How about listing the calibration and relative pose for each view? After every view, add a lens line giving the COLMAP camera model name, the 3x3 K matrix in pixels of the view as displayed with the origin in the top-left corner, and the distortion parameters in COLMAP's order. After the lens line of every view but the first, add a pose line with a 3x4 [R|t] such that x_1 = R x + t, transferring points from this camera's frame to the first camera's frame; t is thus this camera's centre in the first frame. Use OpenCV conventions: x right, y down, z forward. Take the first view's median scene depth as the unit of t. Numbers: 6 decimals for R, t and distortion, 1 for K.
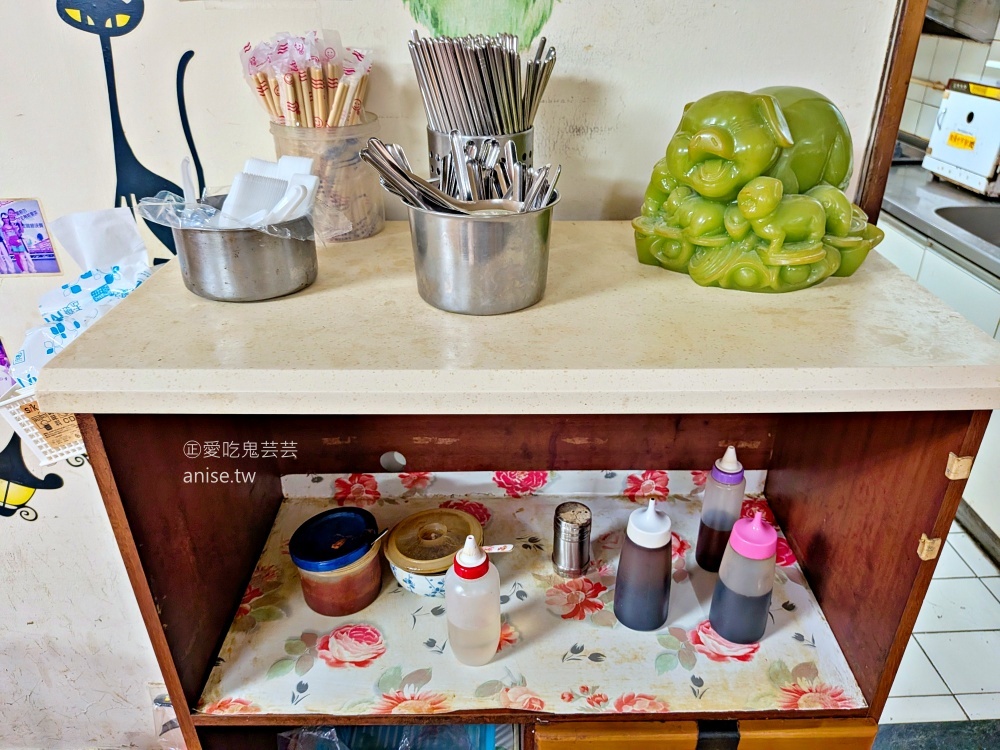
lens RADIAL K [[723.0, 0, 501.1], [0, 723.0, 373.1], [0, 0, 1]] dist [-0.001445, -0.000946]
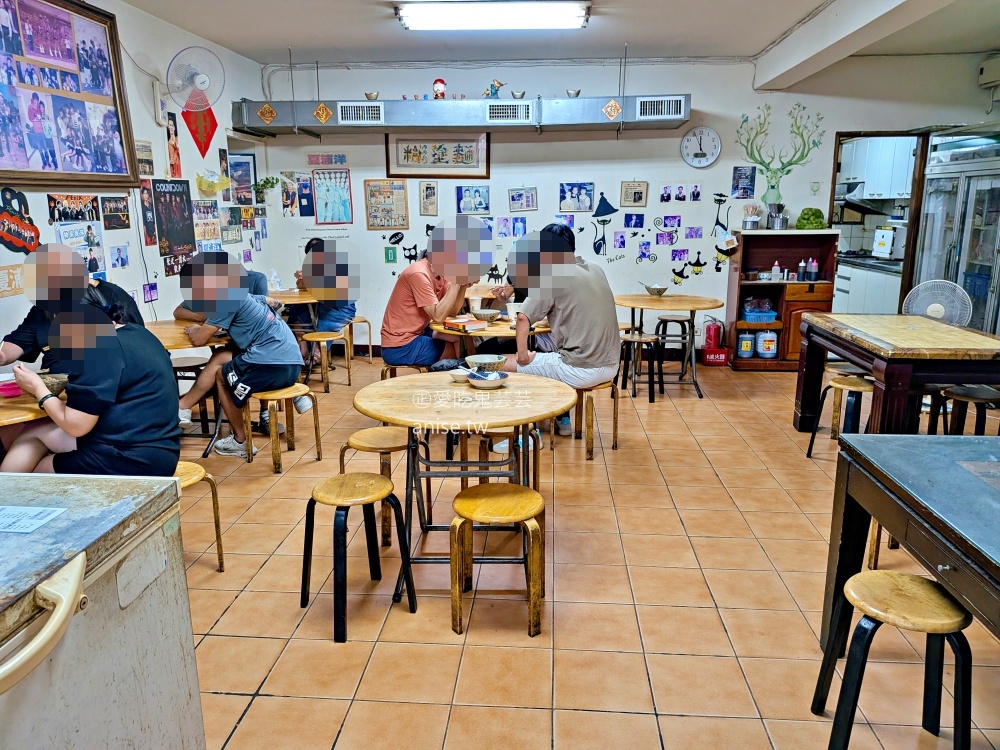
lens RADIAL K [[723.0, 0, 500.5], [0, 723.0, 375.2], [0, 0, 1]] dist [-0.001445, -0.000946]
pose [[0.996348, 0.014259, -0.084192, -1.586963], [-0.035786, 0.964926, -0.260073, 2.408822], [0.077530, 0.262136, 0.961911, -4.337526]]
